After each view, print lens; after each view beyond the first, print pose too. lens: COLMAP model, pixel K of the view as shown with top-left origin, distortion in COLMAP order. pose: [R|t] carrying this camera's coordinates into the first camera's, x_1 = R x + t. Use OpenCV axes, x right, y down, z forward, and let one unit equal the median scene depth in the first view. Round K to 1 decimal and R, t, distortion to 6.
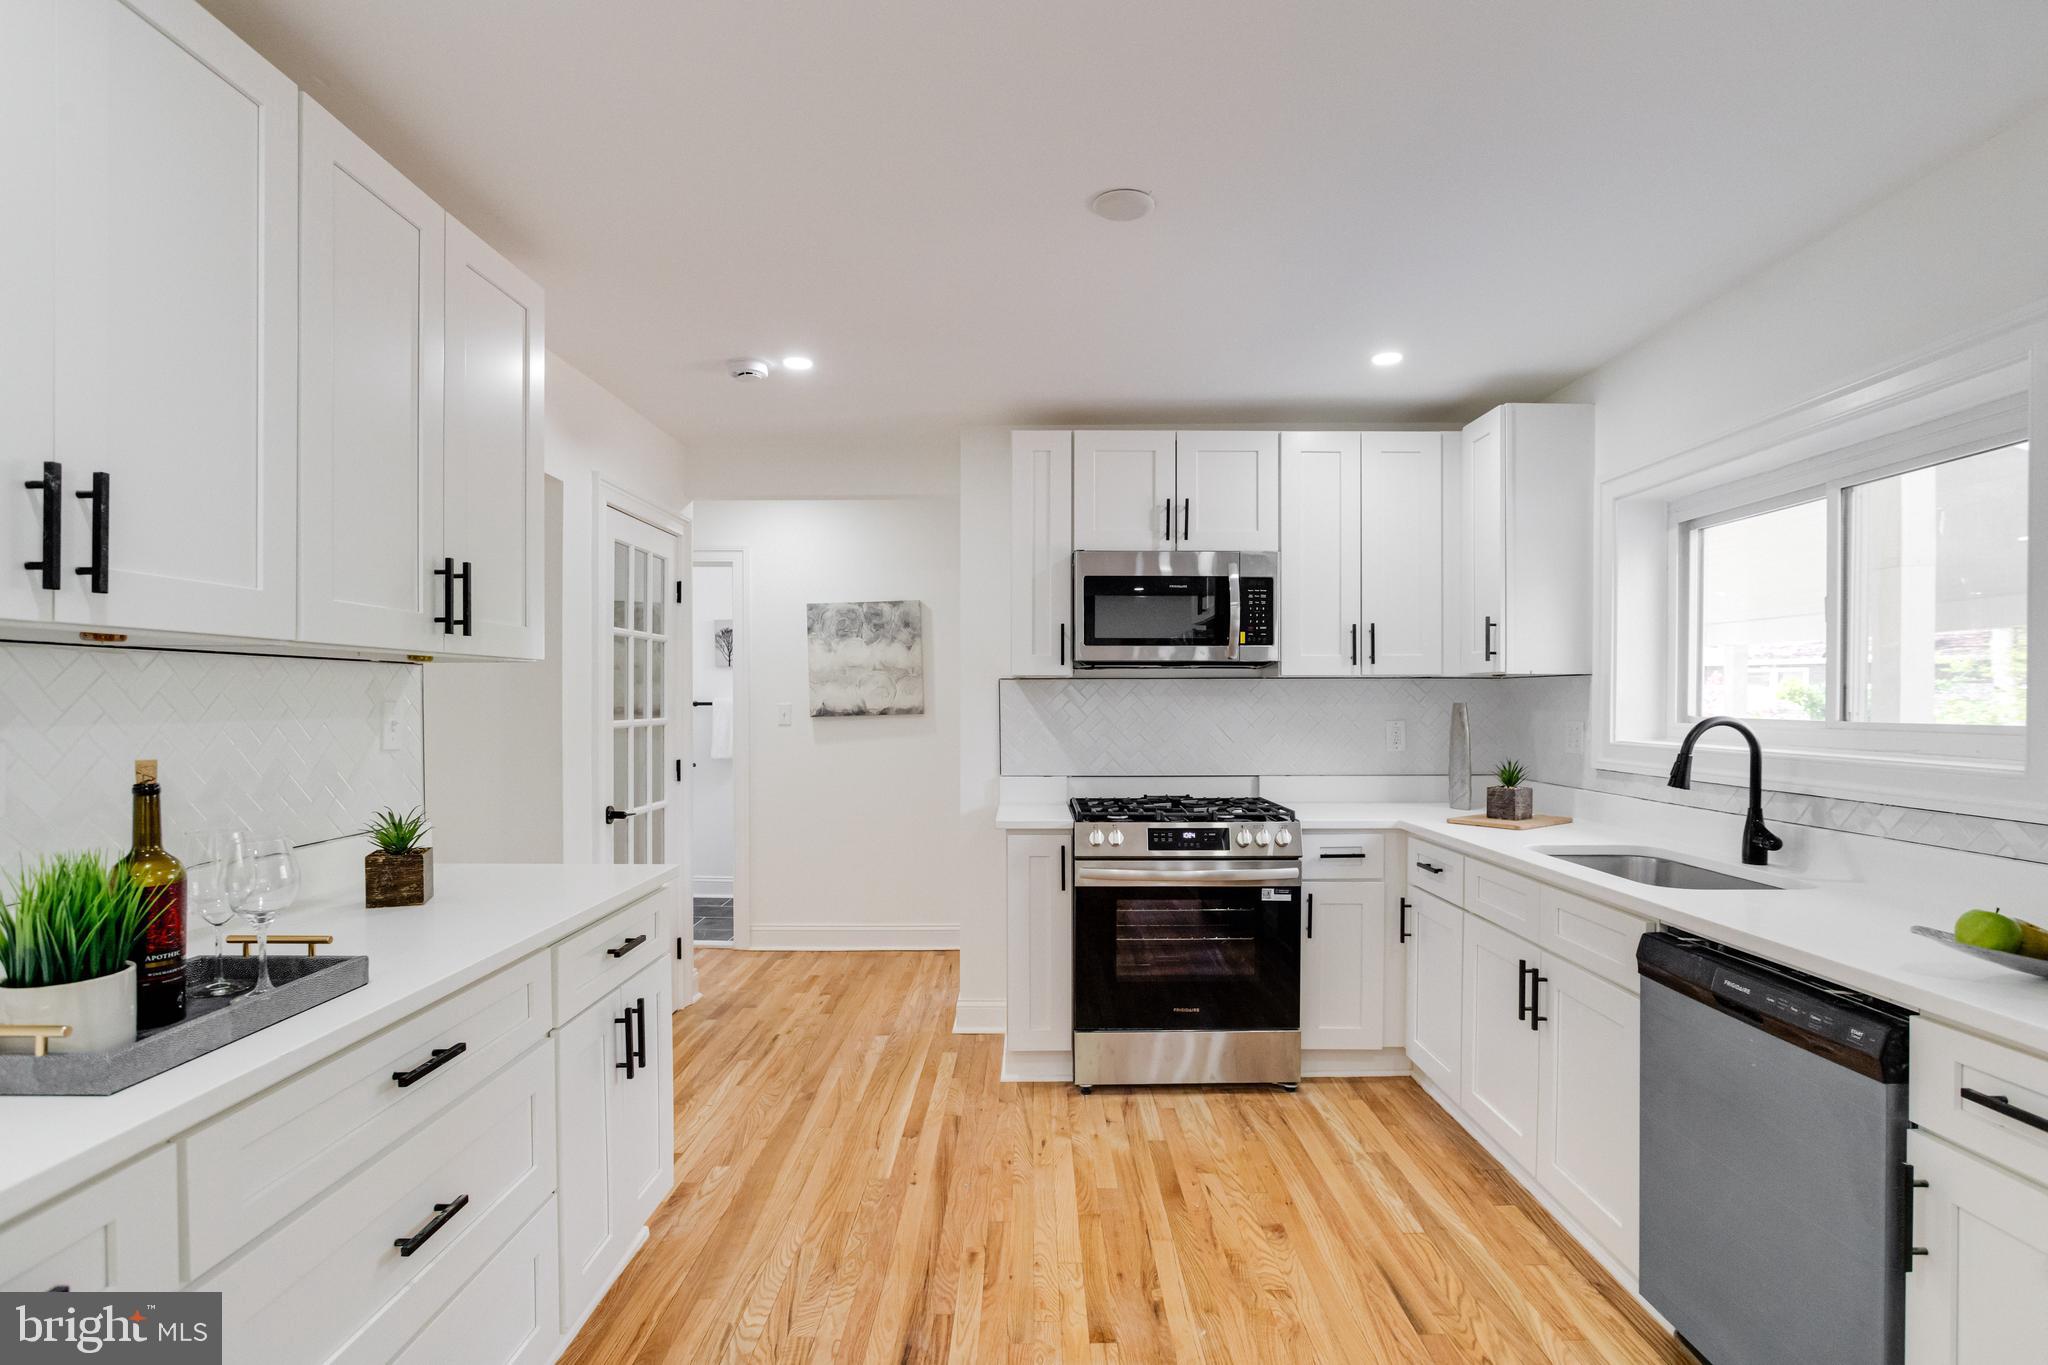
lens RADIAL K [[1037.1, 0, 1034.1], [0, 1037.1, 710.7], [0, 0, 1]] dist [-0.051081, 0.027657]
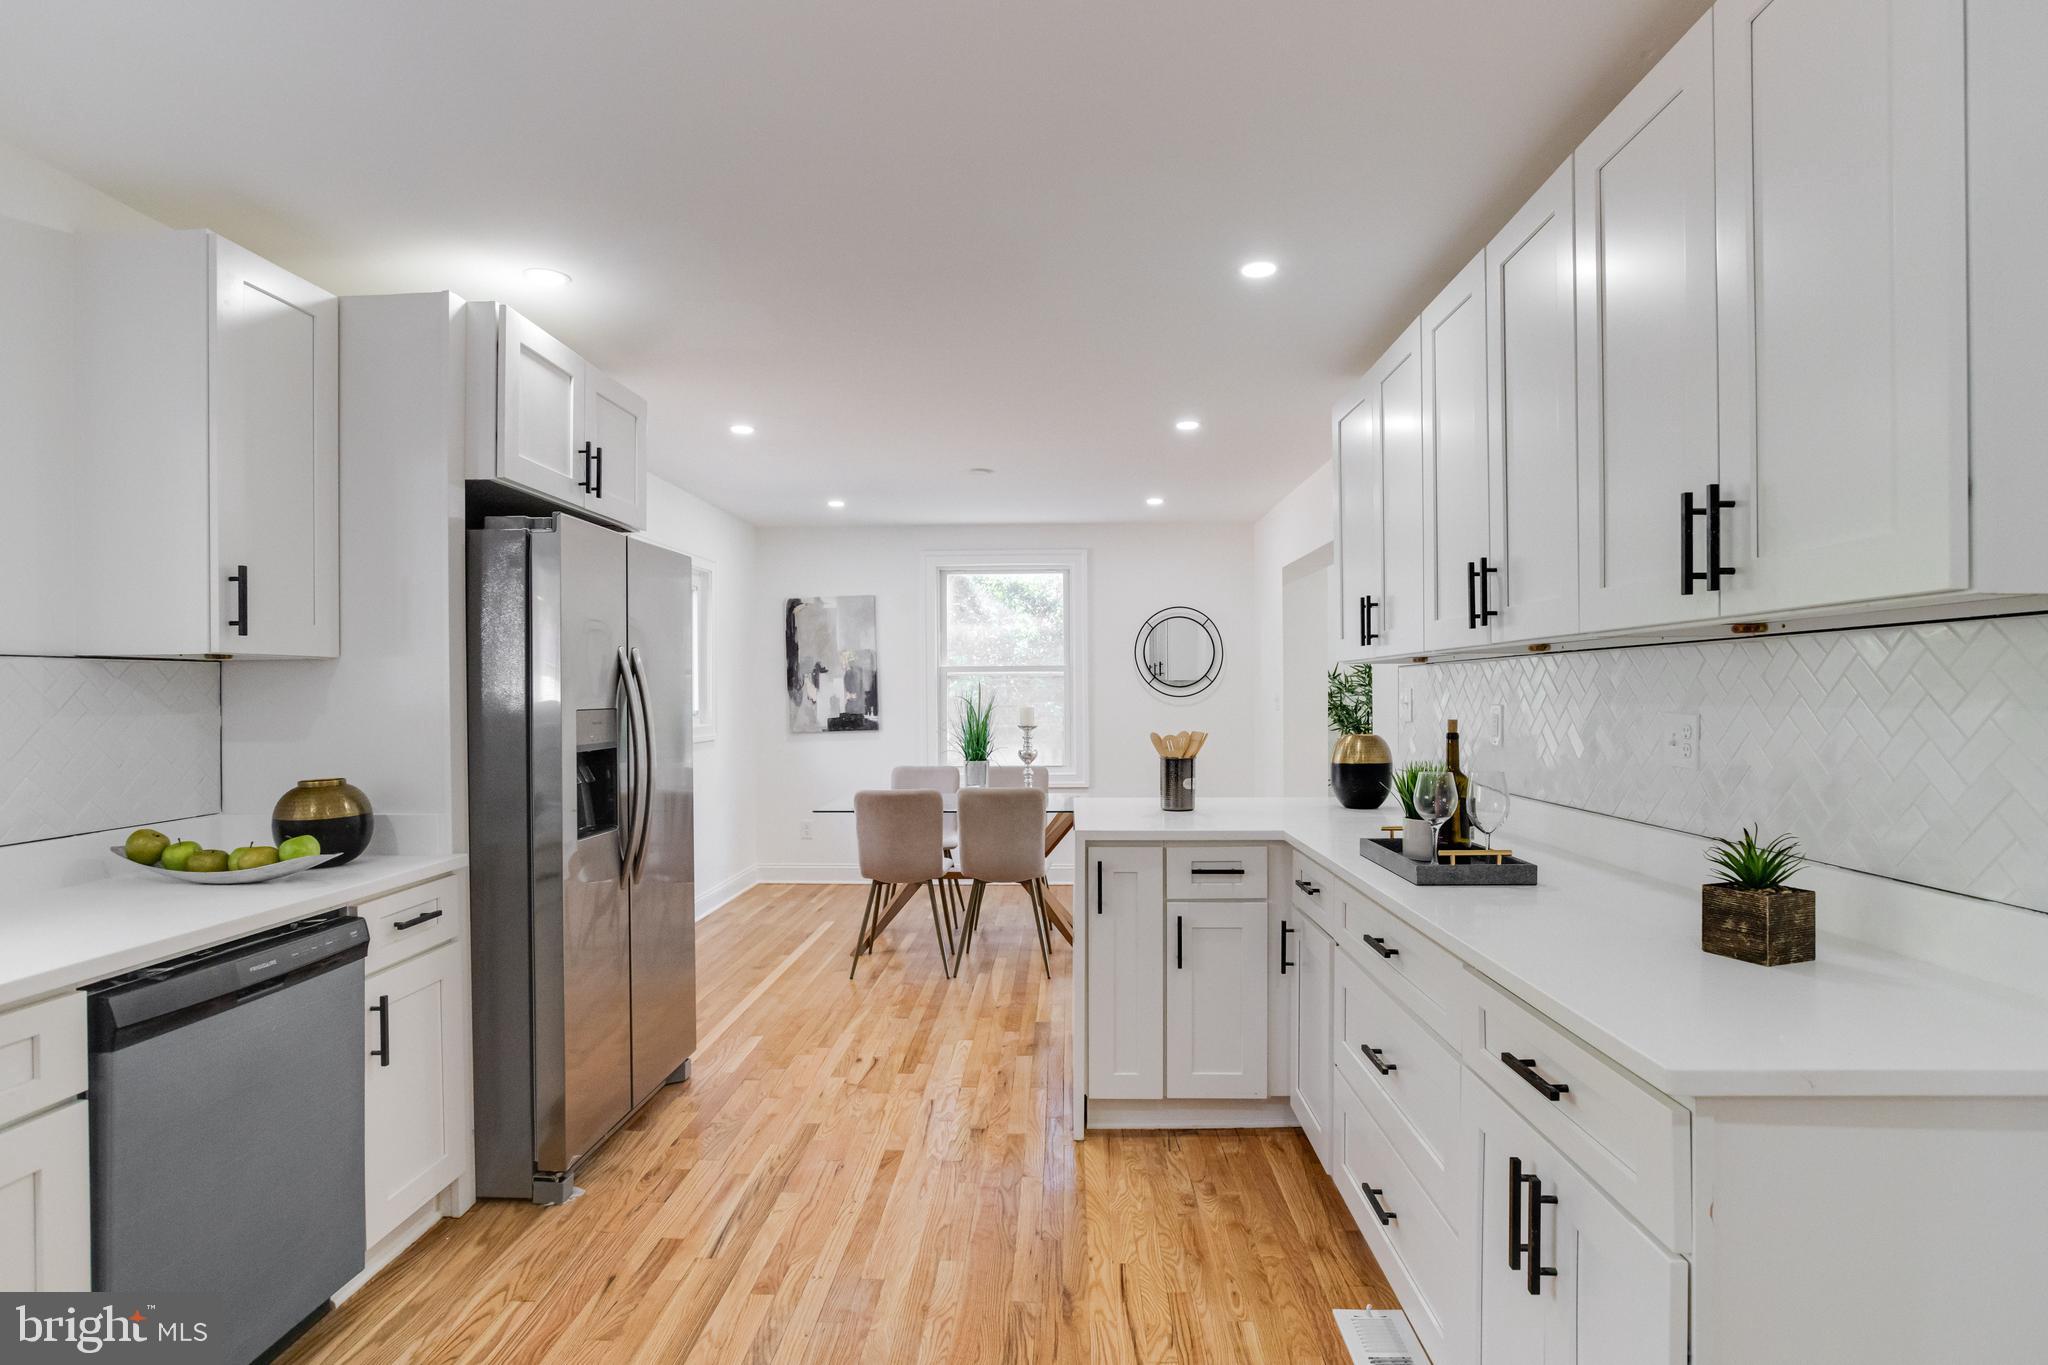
lens RADIAL K [[1052.2, 0, 1031.3], [0, 1052.2, 698.9], [0, 0, 1]] dist [-0.045350, 0.028445]
pose [[-0.999318, 0.005064, 0.036581, -0.068481], [0.005658, 0.999853, 0.016155, -0.007579], [-0.036493, 0.016351, -0.999200, 0.995679]]
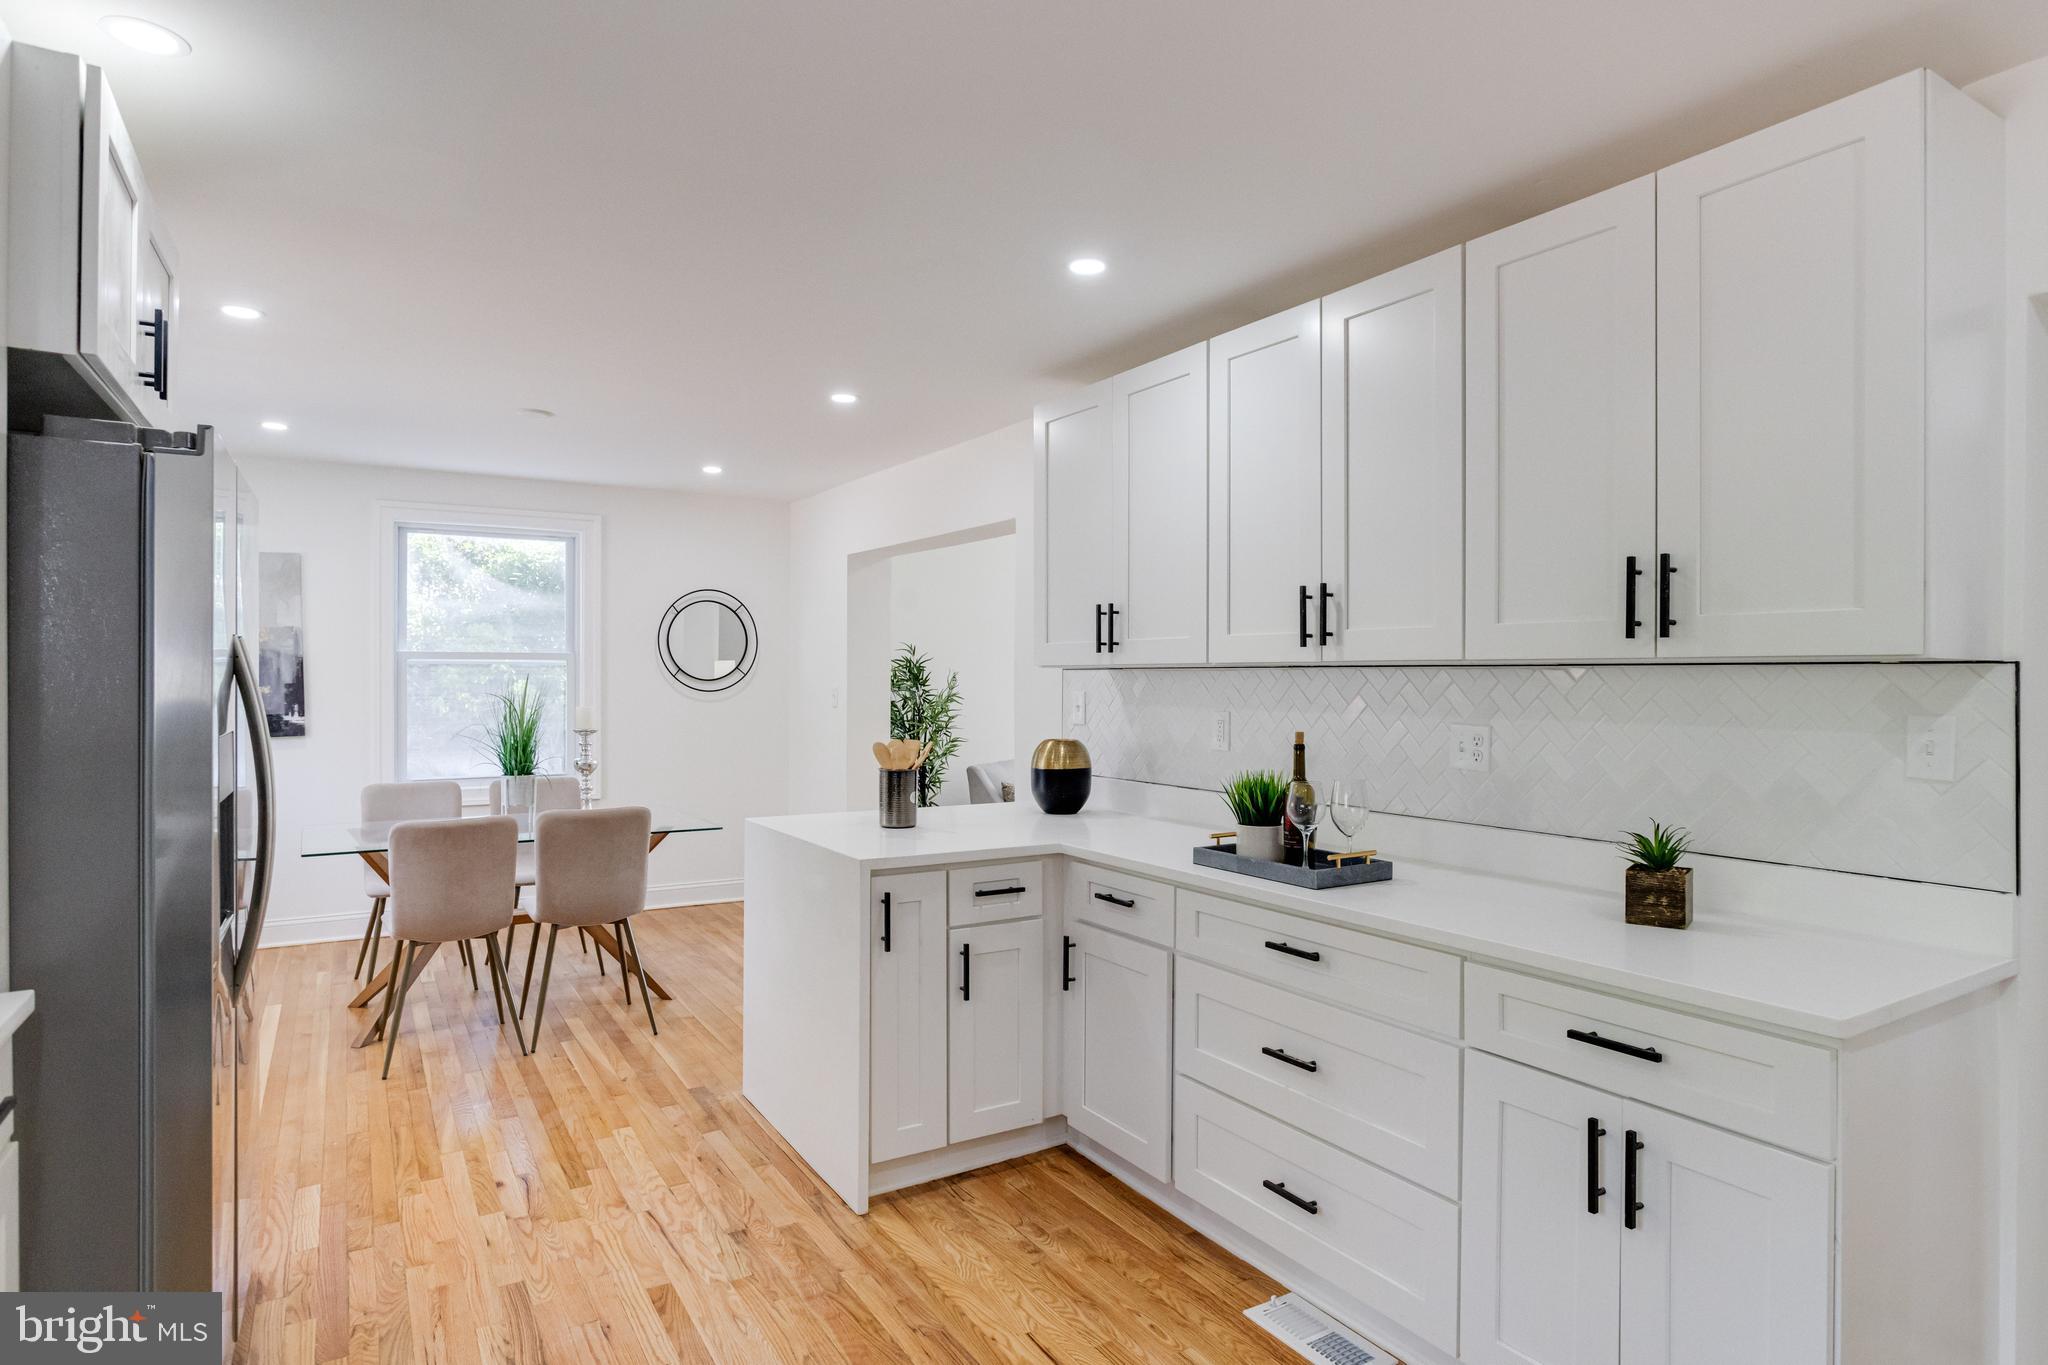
lens RADIAL K [[1131.0, 0, 1036.2], [0, 1131.0, 678.7], [0, 0, 1]] dist [-0.044332, 0.036158]
pose [[-0.852120, -0.001213, -0.523345, 0.235301], [-0.008683, 0.999892, 0.011821, -0.025498], [0.523274, 0.014617, -0.852039, 0.889674]]
